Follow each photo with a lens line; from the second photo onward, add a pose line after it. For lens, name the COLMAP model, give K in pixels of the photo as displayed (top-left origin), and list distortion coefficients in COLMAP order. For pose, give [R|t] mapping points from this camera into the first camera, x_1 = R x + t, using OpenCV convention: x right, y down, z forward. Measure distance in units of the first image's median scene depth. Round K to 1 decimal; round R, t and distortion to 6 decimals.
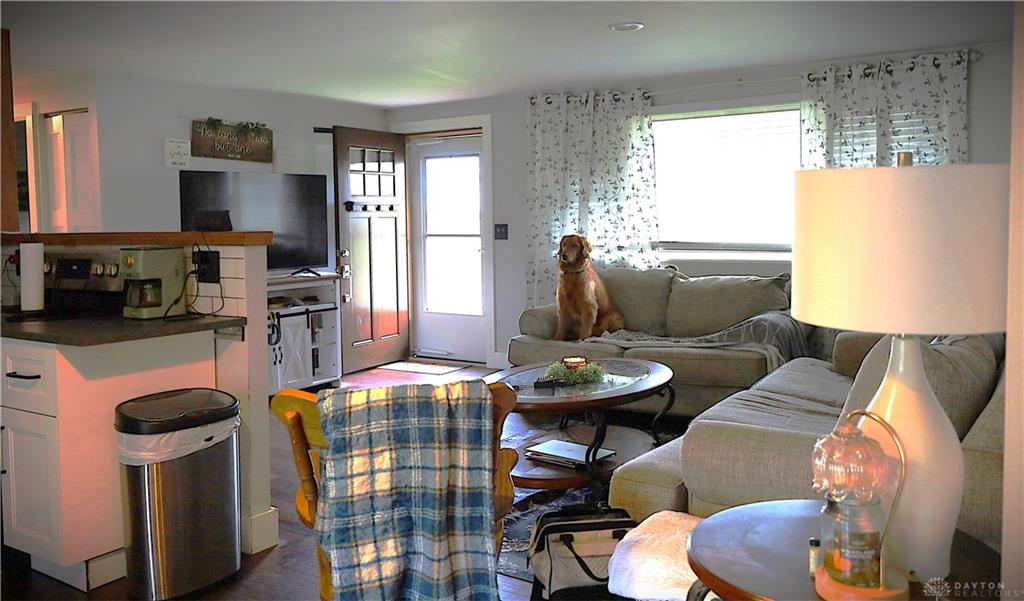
lens RADIAL K [[861.4, 0, 512.2], [0, 861.4, 278.3], [0, 0, 1]] dist [0.002553, 0.000449]
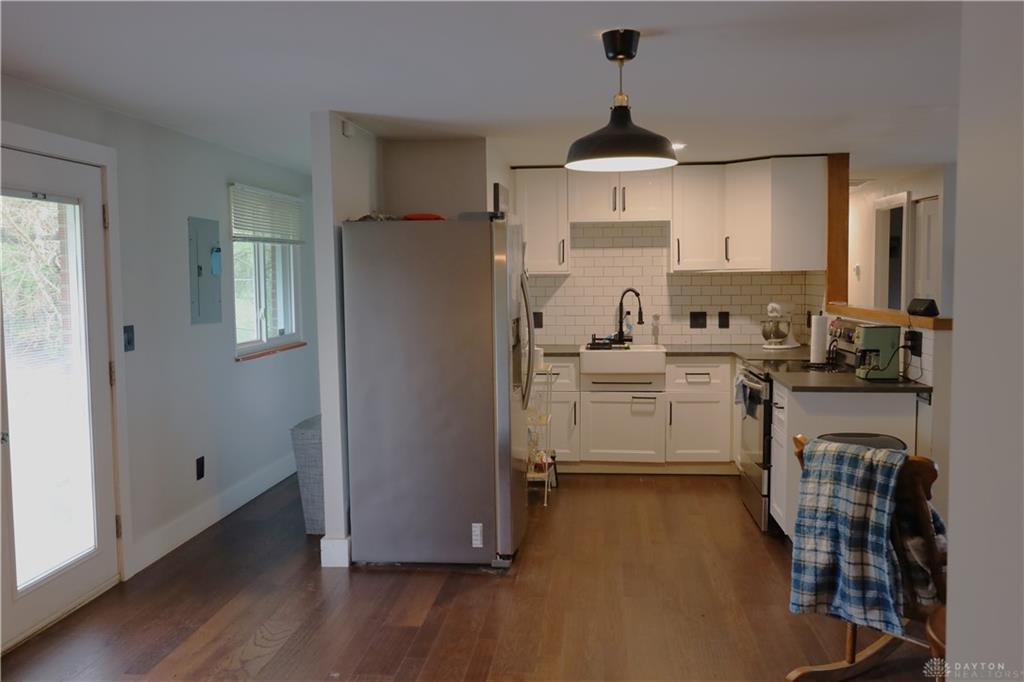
lens RADIAL K [[876.4, 0, 512.0], [0, 876.4, 341.0], [0, 0, 1]] dist [0.056436, 0.000859]
pose [[0.456042, 0.076473, -0.886667, 0.985949], [-0.048715, 0.996953, 0.060929, -0.124475], [0.888624, 0.015407, 0.458377, -0.238091]]
